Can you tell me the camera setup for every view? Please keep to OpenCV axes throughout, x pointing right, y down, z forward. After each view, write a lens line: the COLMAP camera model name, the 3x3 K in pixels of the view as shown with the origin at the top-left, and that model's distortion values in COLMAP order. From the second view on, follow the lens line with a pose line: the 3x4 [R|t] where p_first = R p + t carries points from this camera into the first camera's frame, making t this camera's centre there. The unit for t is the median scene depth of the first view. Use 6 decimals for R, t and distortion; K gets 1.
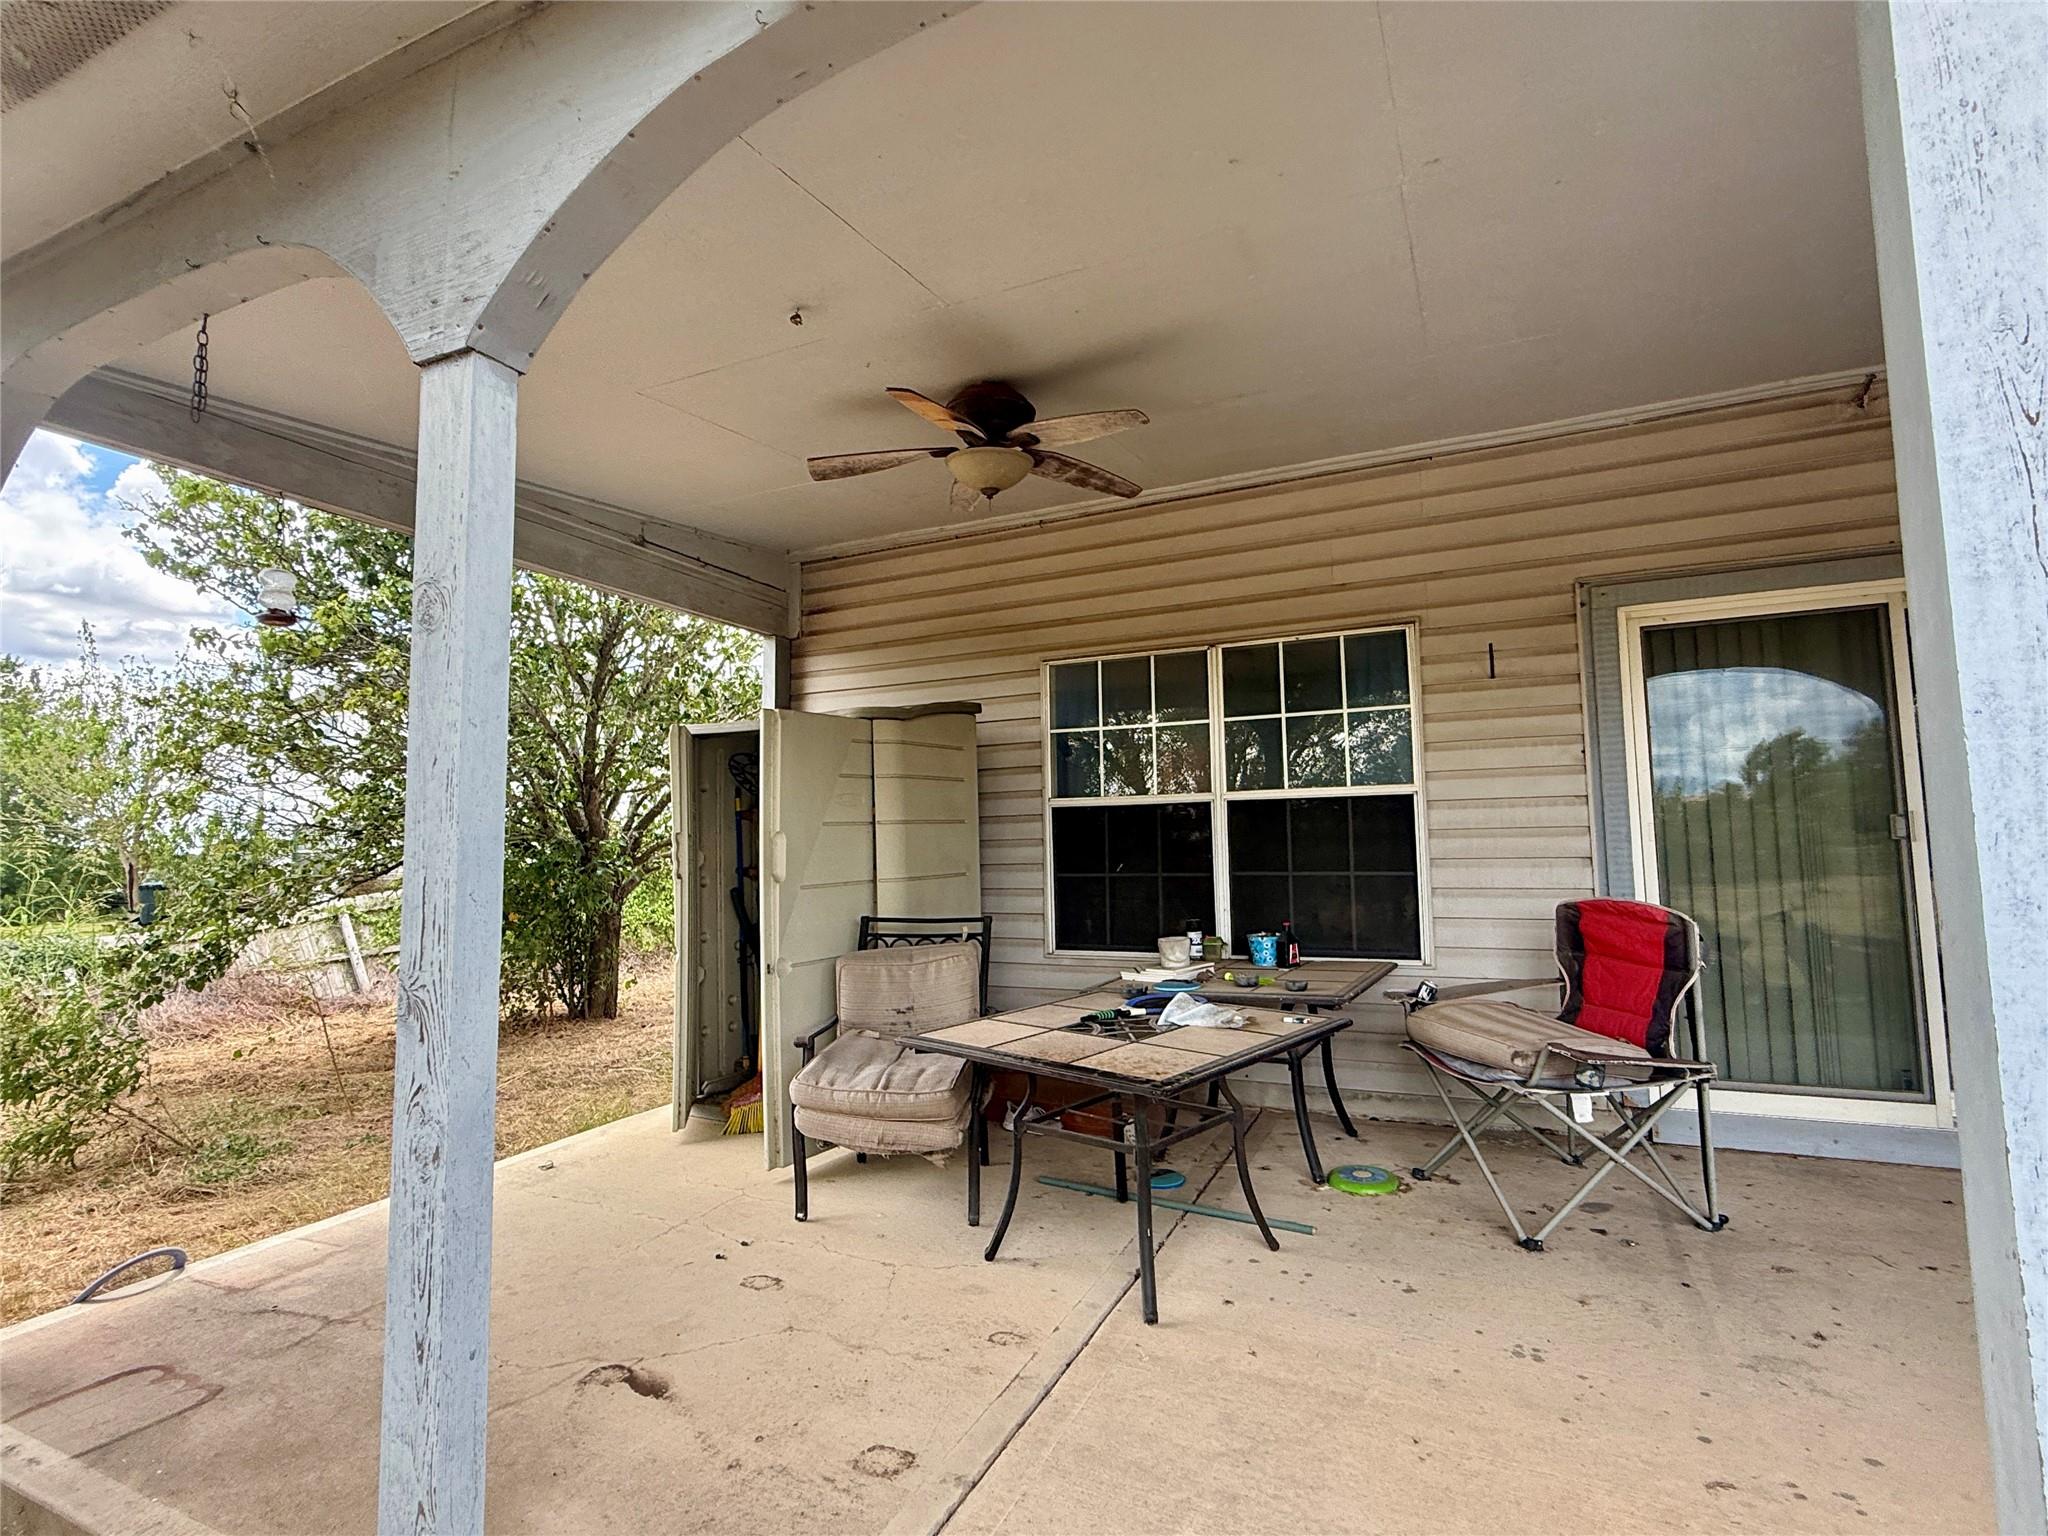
lens RADIAL K [[1010.5, 0, 1024.0], [0, 1010.5, 768.0], [0, 0, 1]] dist [-0.000263, 0.000019]
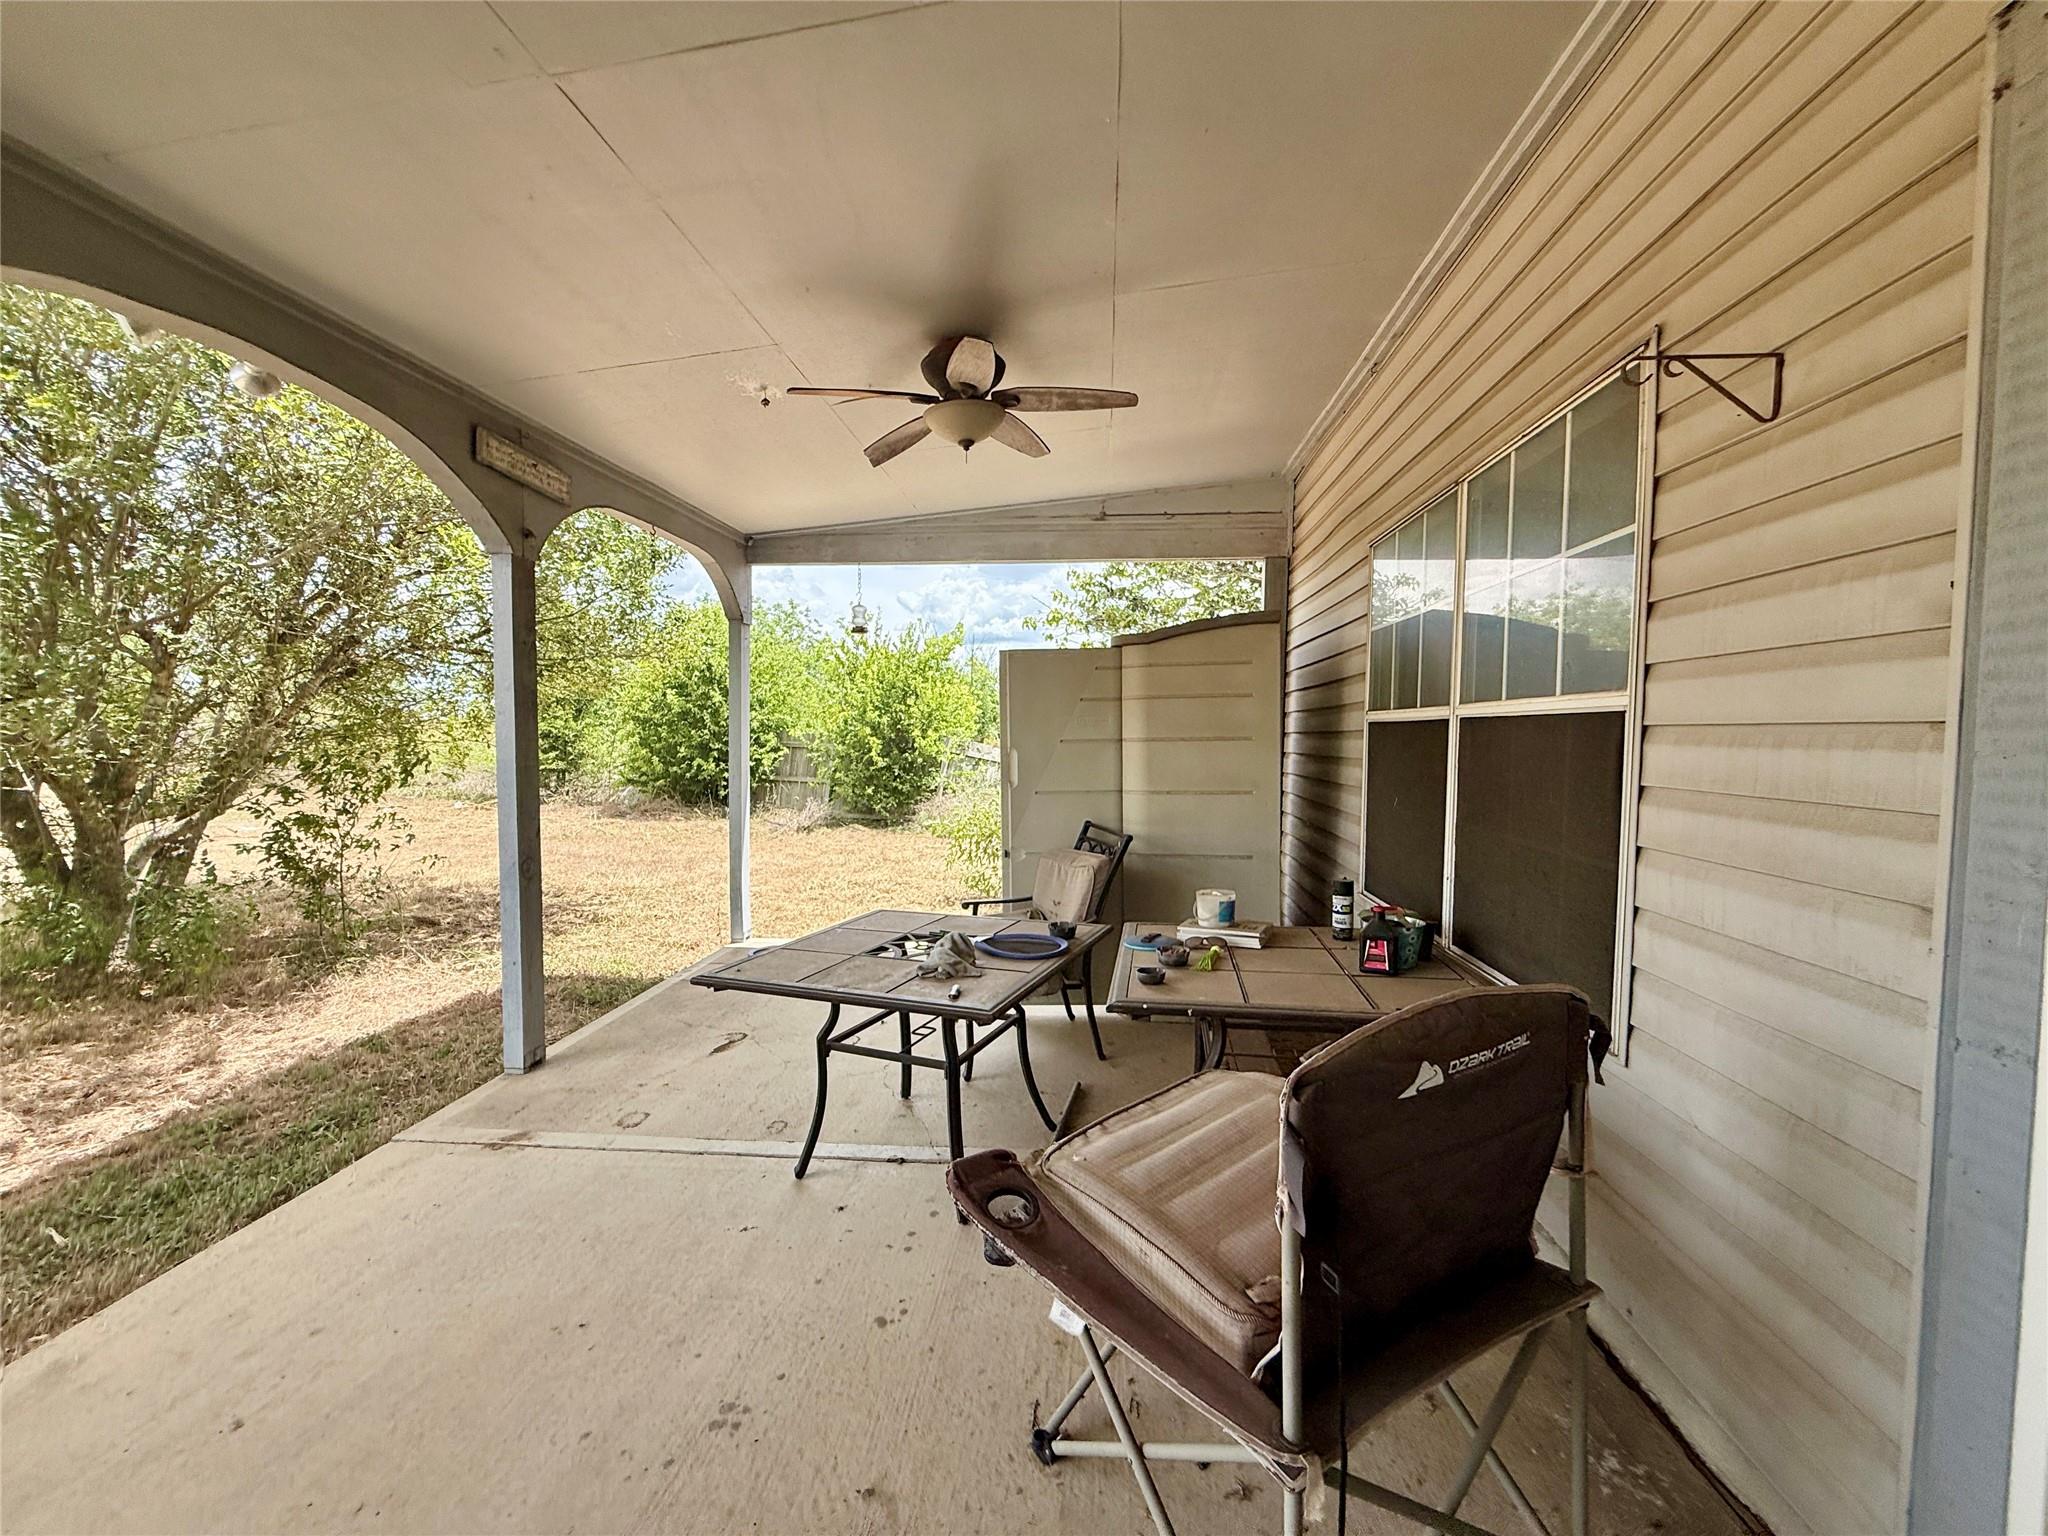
lens RADIAL K [[820.7, 0, 1024.0], [0, 820.7, 768.0], [0, 0, 1]] dist [-0.000515, 0.000050]
pose [[0.323649, 0.060391, -0.944248, 0.692703], [0.065519, 0.994135, 0.086039, 0.000101], [0.943906, -0.089713, 0.317794, 0.618831]]
